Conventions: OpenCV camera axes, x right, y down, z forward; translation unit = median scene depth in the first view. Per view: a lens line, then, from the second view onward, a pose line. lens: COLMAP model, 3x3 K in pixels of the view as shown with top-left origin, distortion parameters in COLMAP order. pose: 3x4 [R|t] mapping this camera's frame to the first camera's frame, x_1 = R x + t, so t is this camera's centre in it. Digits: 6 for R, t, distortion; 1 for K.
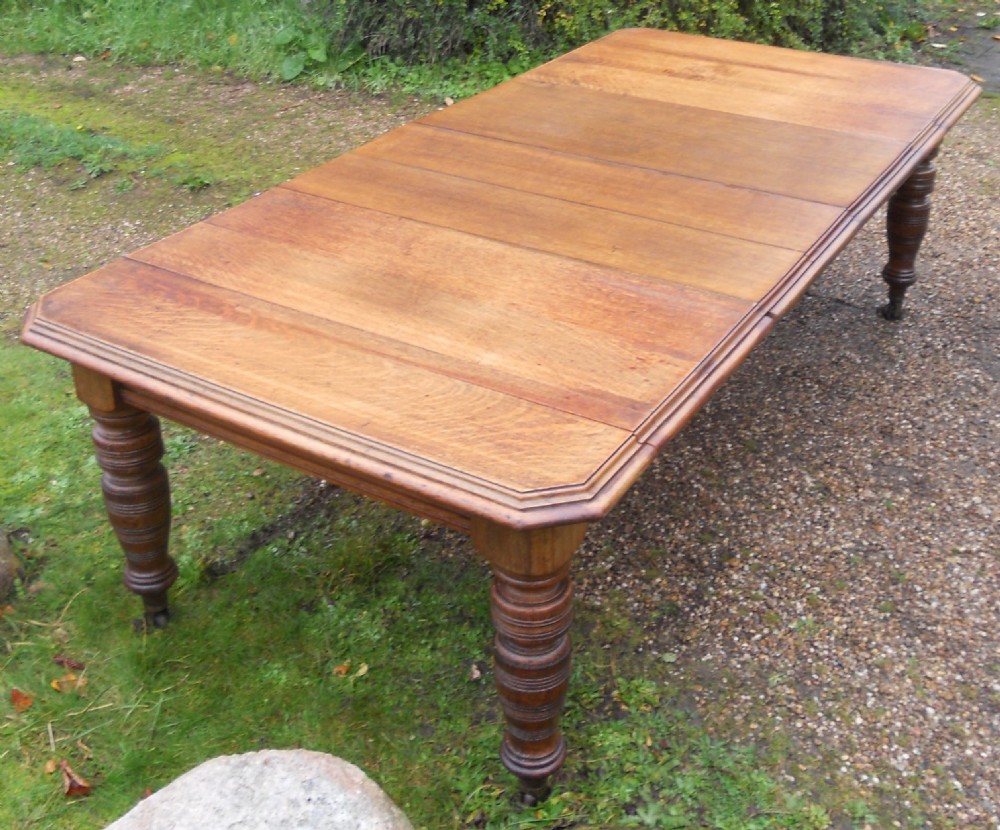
lens RADIAL K [[1212.4, 0, 461.1], [0, 1212.4, 338.2], [0, 0, 1]] dist [-0.041133, 0.000000]
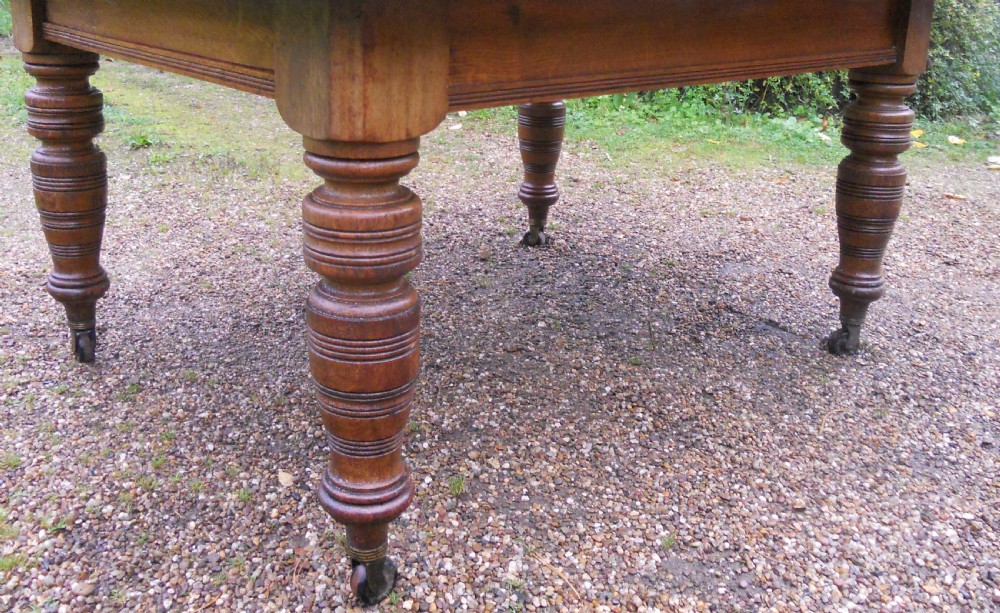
lens RADIAL K [[933.3, 0, 473.9], [0, 933.3, 226.7], [0, 0, 1]] dist [-0.051859, 0.000000]
pose [[0.966186, 0.124441, -0.225831, 0.198732], [-0.167657, 0.968605, -0.183563, 0.253318], [0.195898, 0.215219, 0.956716, 0.422210]]
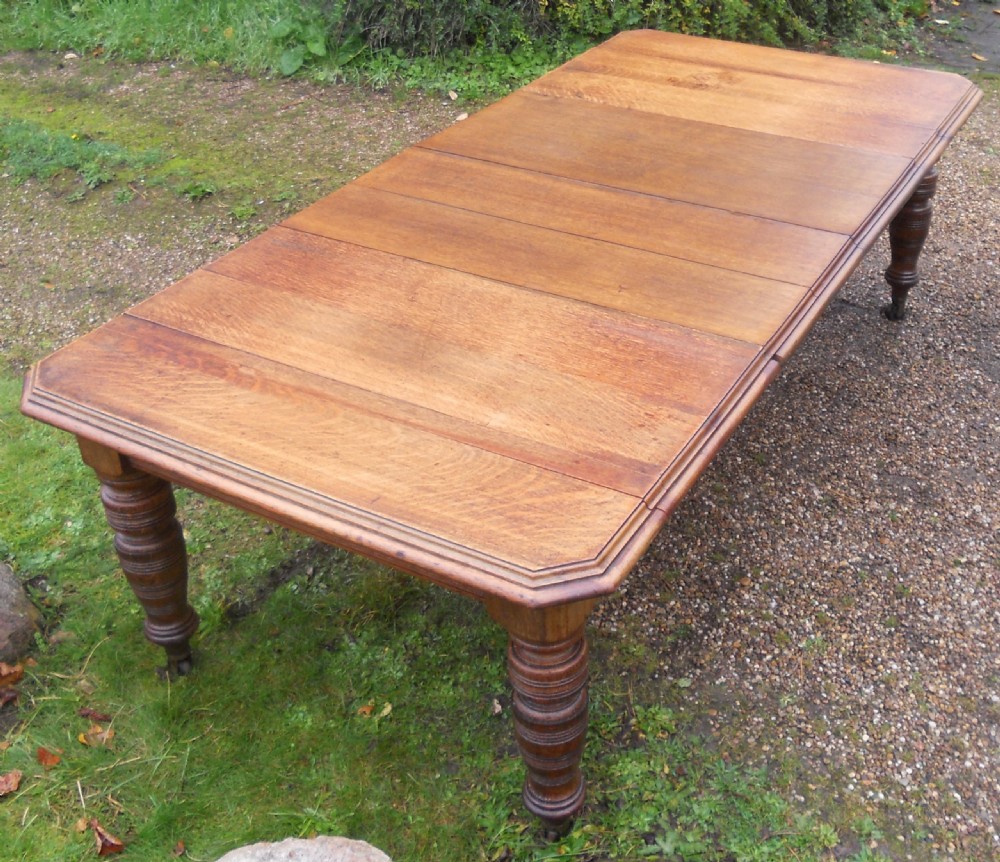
lens RADIAL K [[1191.1, 0, 544.6], [0, 1191.1, 418.4], [0, 0, 1]] dist [-0.046411, 0.000000]
pose [[0.997911, -0.036982, 0.052972, 0.008361], [0.031419, 0.994262, 0.102252, -0.072408], [-0.056449, -0.100374, 0.993347, 0.021680]]
